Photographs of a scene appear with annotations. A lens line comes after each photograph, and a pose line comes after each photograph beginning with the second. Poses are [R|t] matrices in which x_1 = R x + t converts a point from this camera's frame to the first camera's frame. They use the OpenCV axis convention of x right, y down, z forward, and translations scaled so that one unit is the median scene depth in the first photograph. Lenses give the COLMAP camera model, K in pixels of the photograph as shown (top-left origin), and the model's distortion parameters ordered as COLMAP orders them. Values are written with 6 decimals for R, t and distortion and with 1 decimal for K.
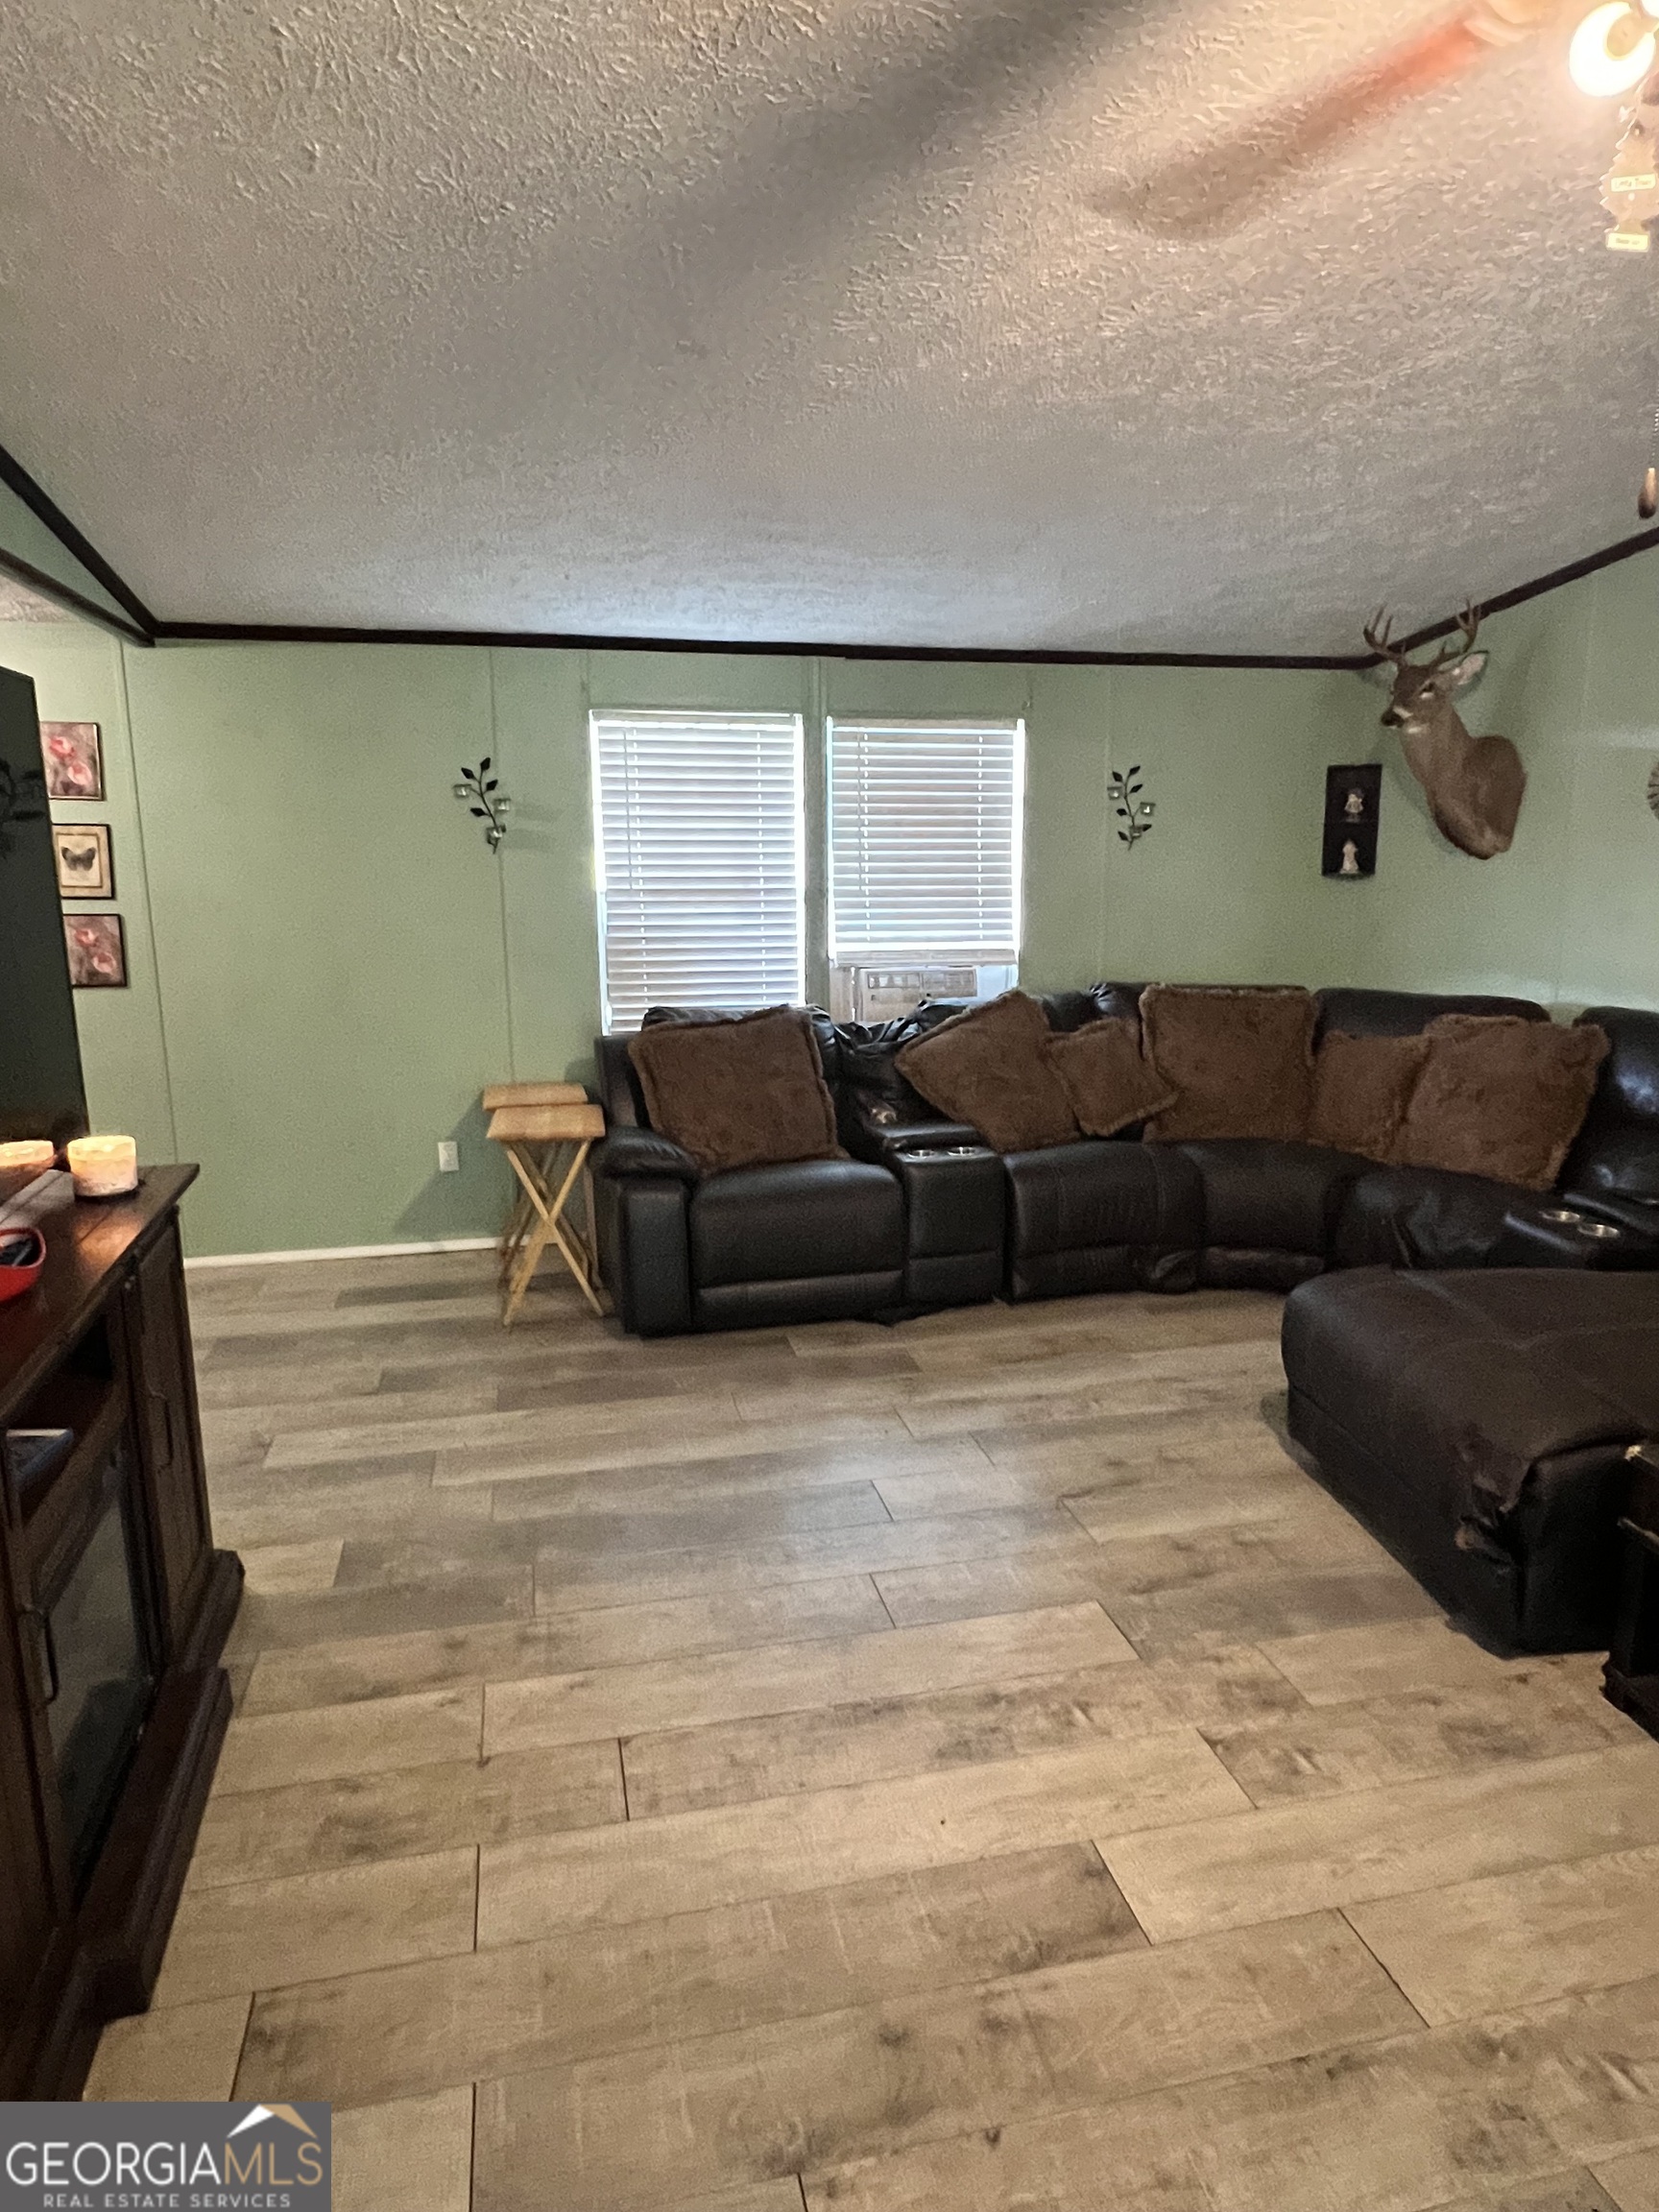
lens RADIAL K [[1323.8, 0, 830.5], [0, 1323.8, 1105.3], [0, 0, 1]] dist [-0.001060, -0.000736]
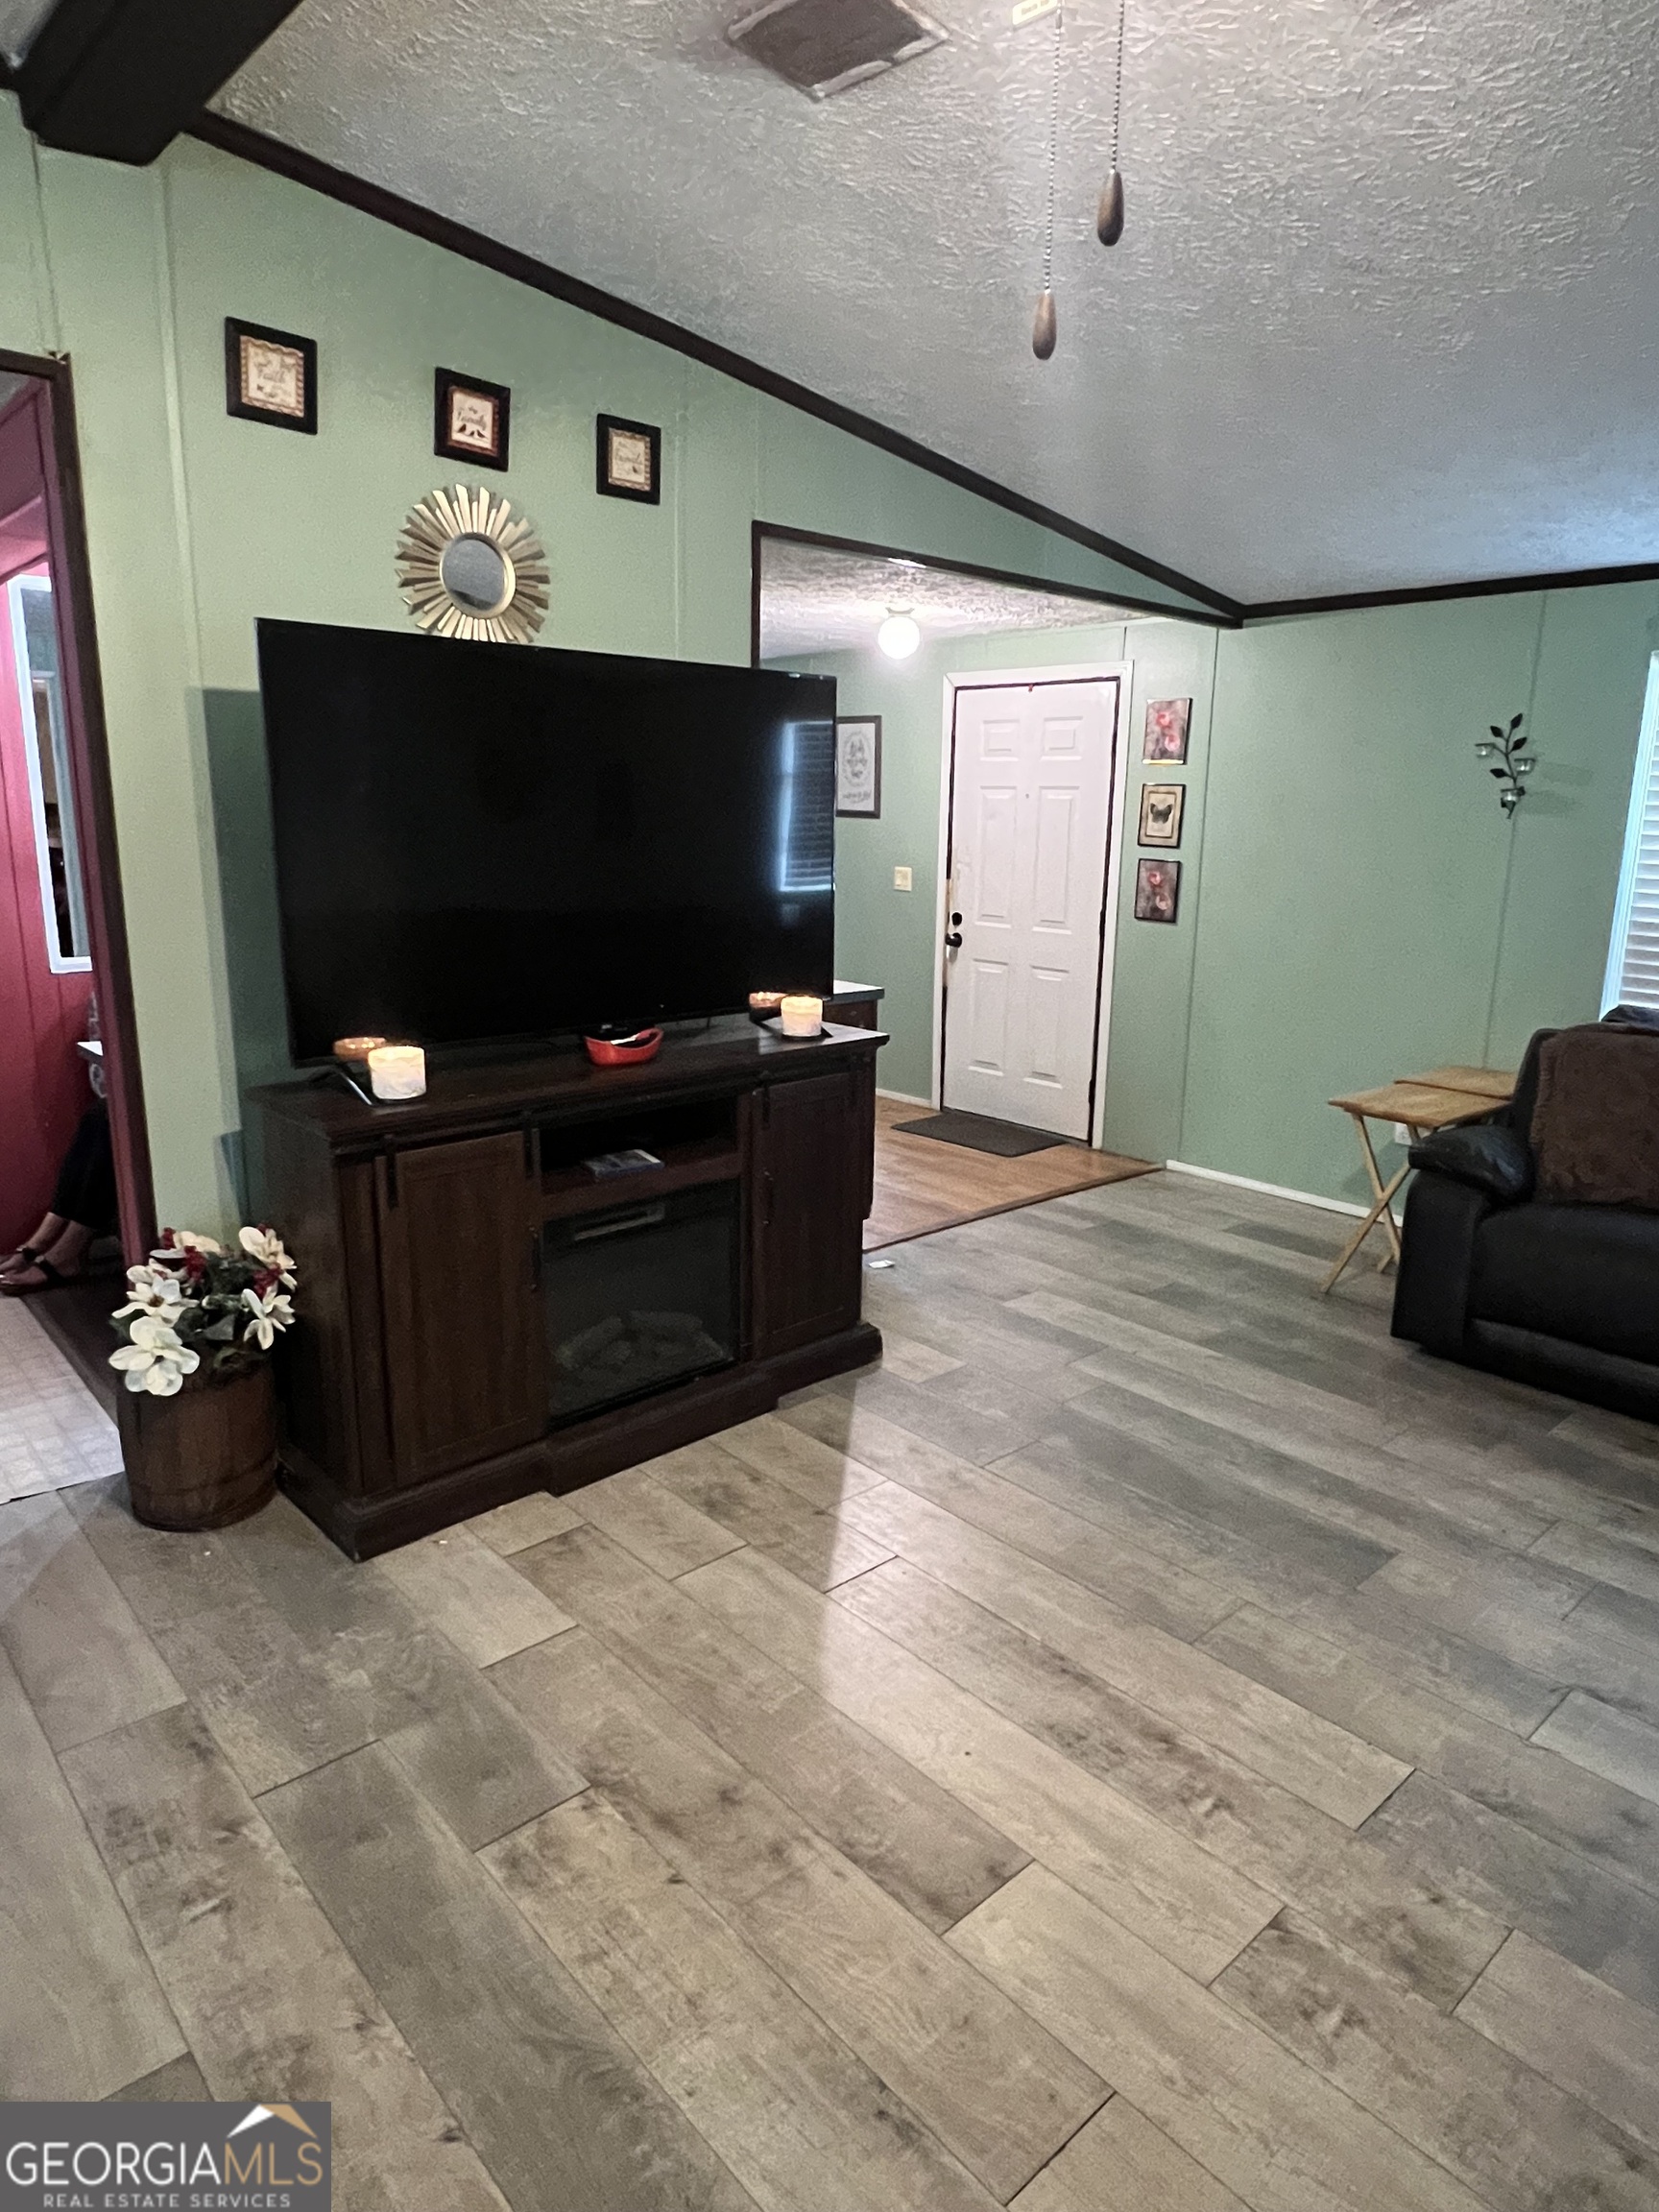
lens RADIAL K [[1323.8, 0, 828.2], [0, 1323.8, 1105.3], [0, 0, 1]] dist [-0.001060, -0.000736]
pose [[0.482890, 0.208942, -0.850389, 0.515875], [-0.189331, 0.973059, 0.131571, -0.040465], [0.854969, 0.097470, 0.509439, 0.215512]]
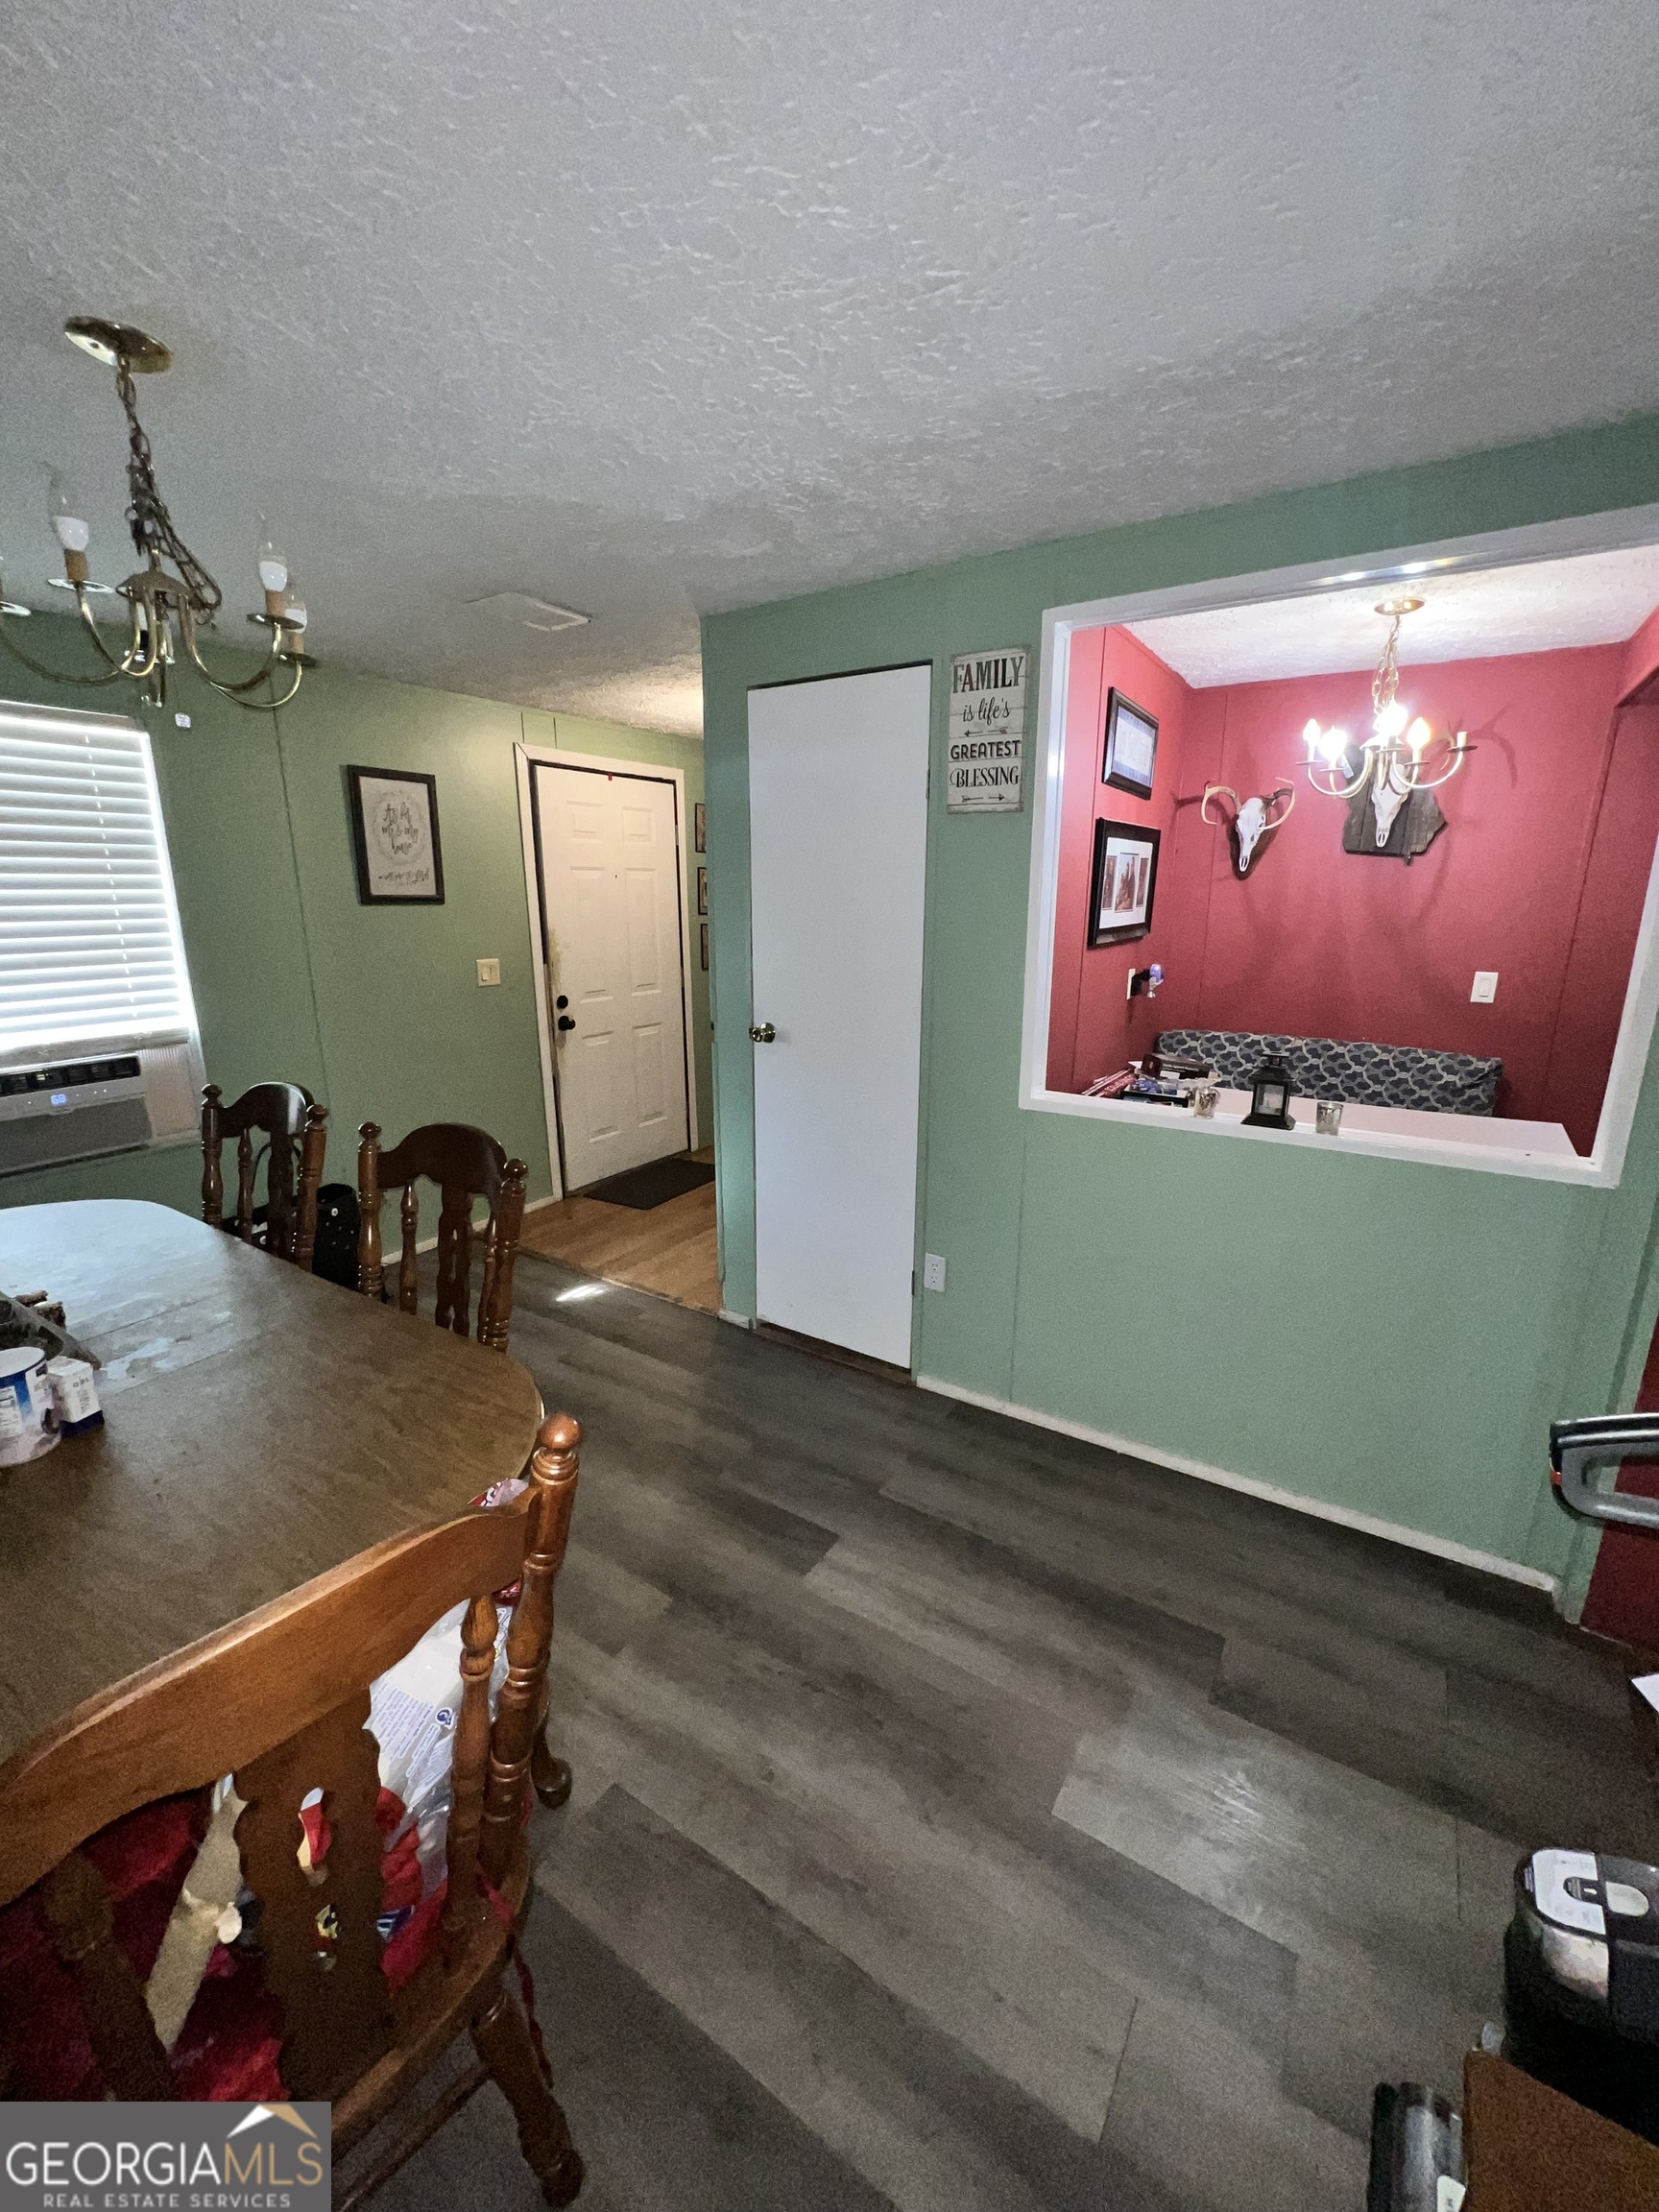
lens RADIAL K [[892.2, 0, 829.5], [0, 892.2, 1106.2], [0, 0, 1]] dist [-0.002670, 0.000127]
pose [[0.725929, -0.158811, 0.669183, -1.731159], [0.128991, 0.987148, 0.094341, -0.009750], [-0.675565, 0.017834, 0.737084, 0.130359]]
